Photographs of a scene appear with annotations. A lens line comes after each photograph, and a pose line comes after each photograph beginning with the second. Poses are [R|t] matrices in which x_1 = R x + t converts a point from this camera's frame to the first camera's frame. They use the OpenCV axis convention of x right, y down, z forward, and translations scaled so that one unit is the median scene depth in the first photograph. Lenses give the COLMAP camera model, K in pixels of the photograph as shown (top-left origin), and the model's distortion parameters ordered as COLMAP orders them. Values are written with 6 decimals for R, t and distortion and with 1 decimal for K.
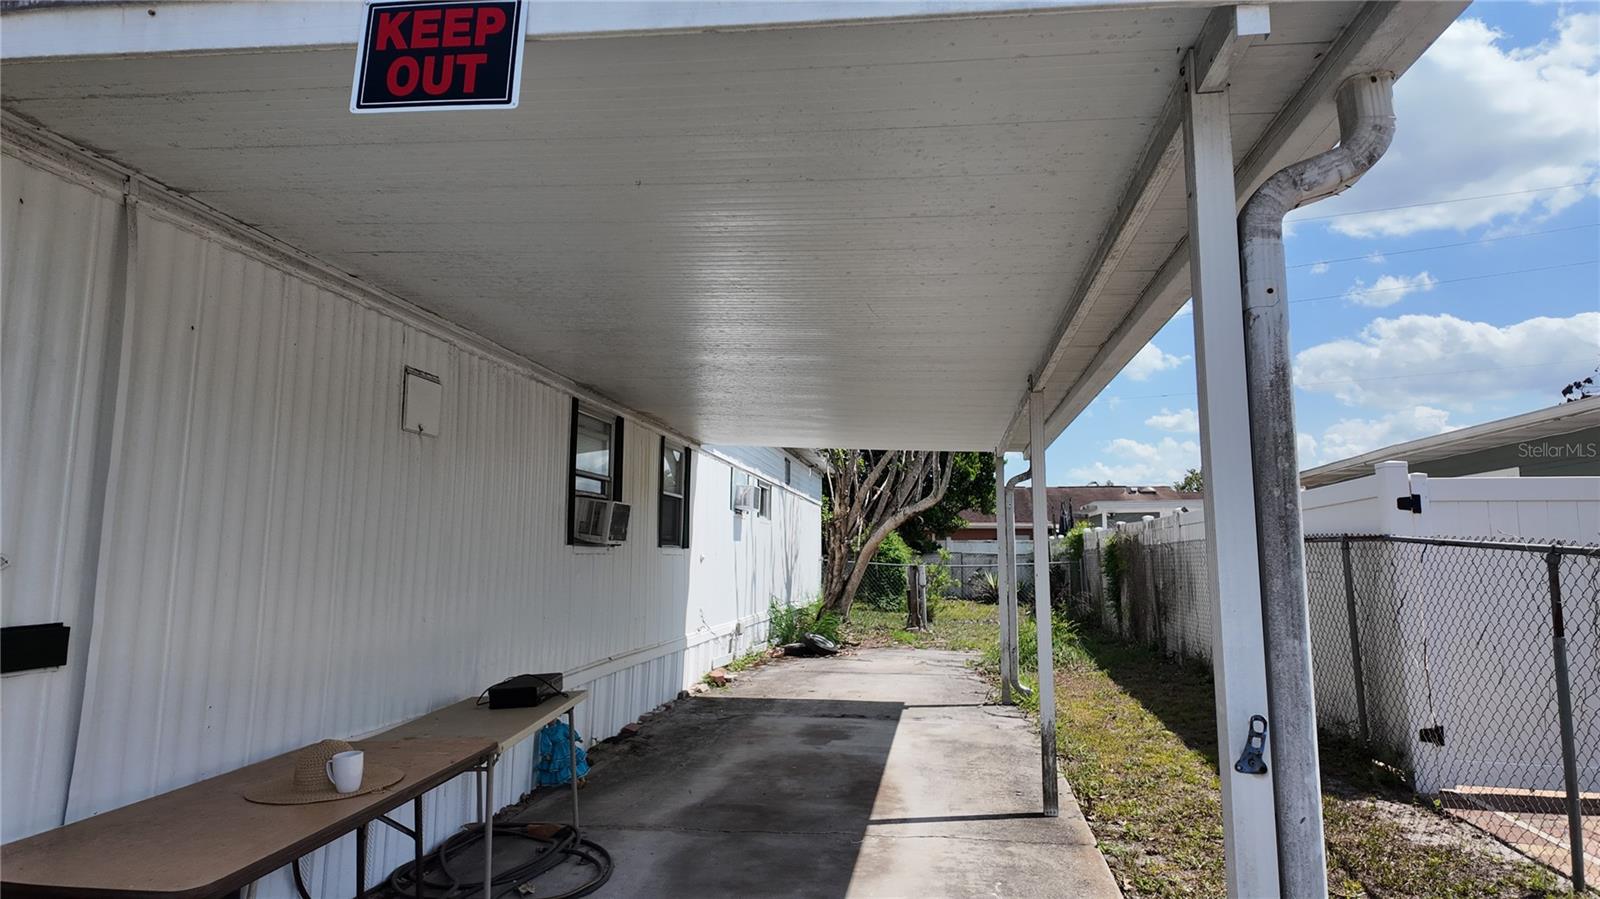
lens RADIAL K [[919.1, 0, 797.9], [0, 919.1, 456.3], [0, 0, 1]] dist [0.036222, -0.037182]
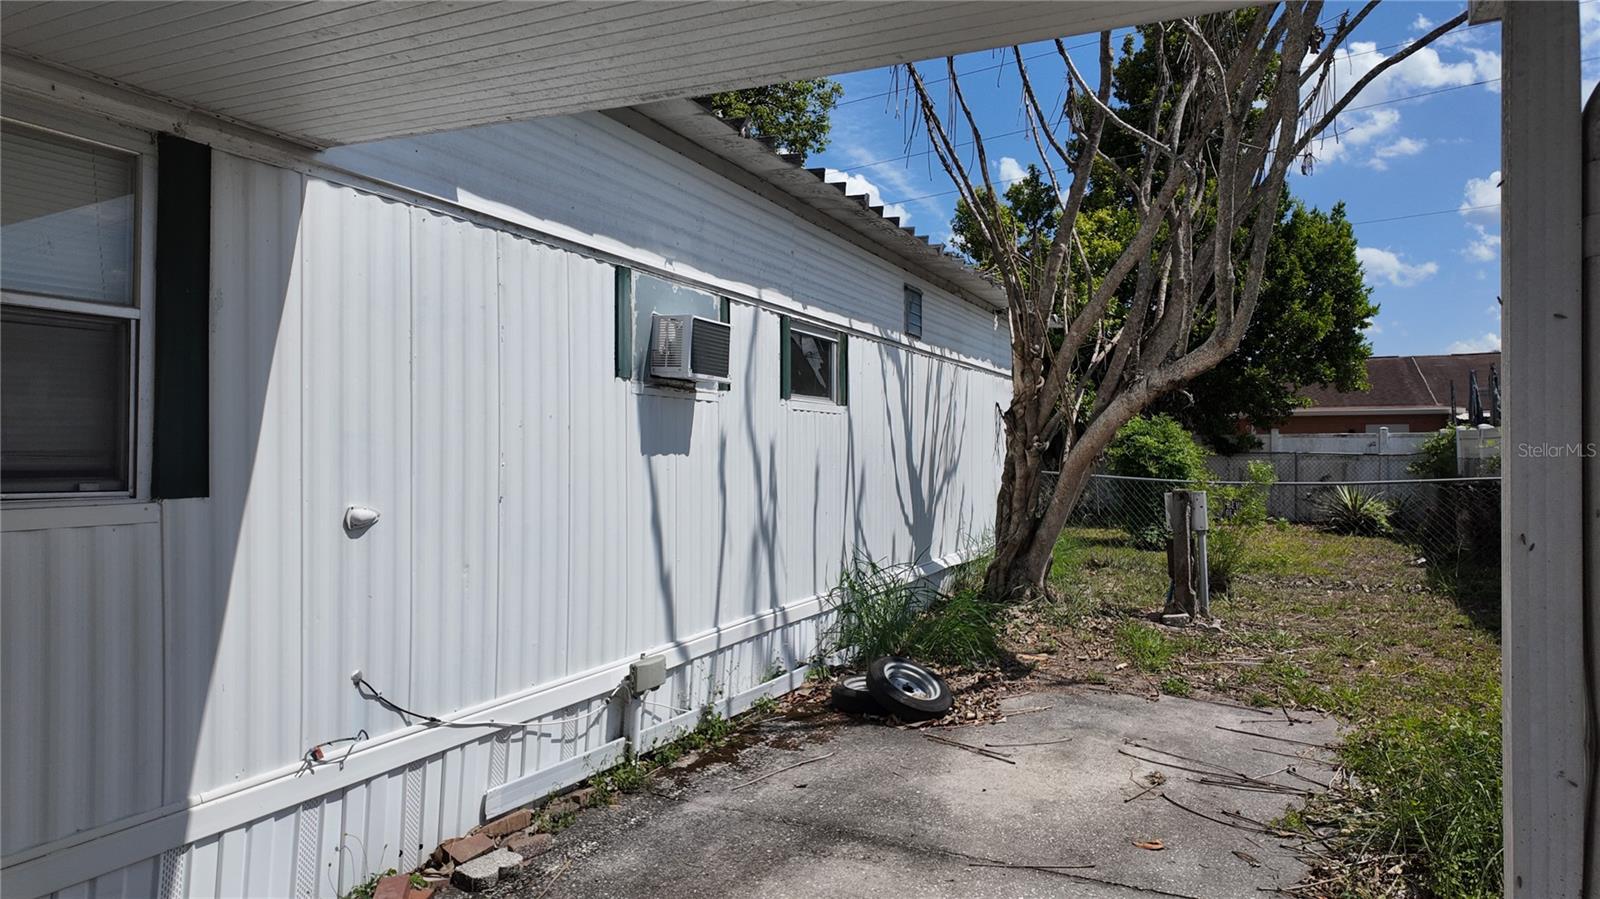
lens RADIAL K [[919.1, 0, 797.9], [0, 919.1, 456.3], [0, 0, 1]] dist [0.036222, -0.037182]
pose [[0.948303, -0.007962, -0.317266, 0.090071], [0.043522, 0.993503, 0.105156, 0.039139], [0.314367, -0.113528, 0.942489, 0.470850]]
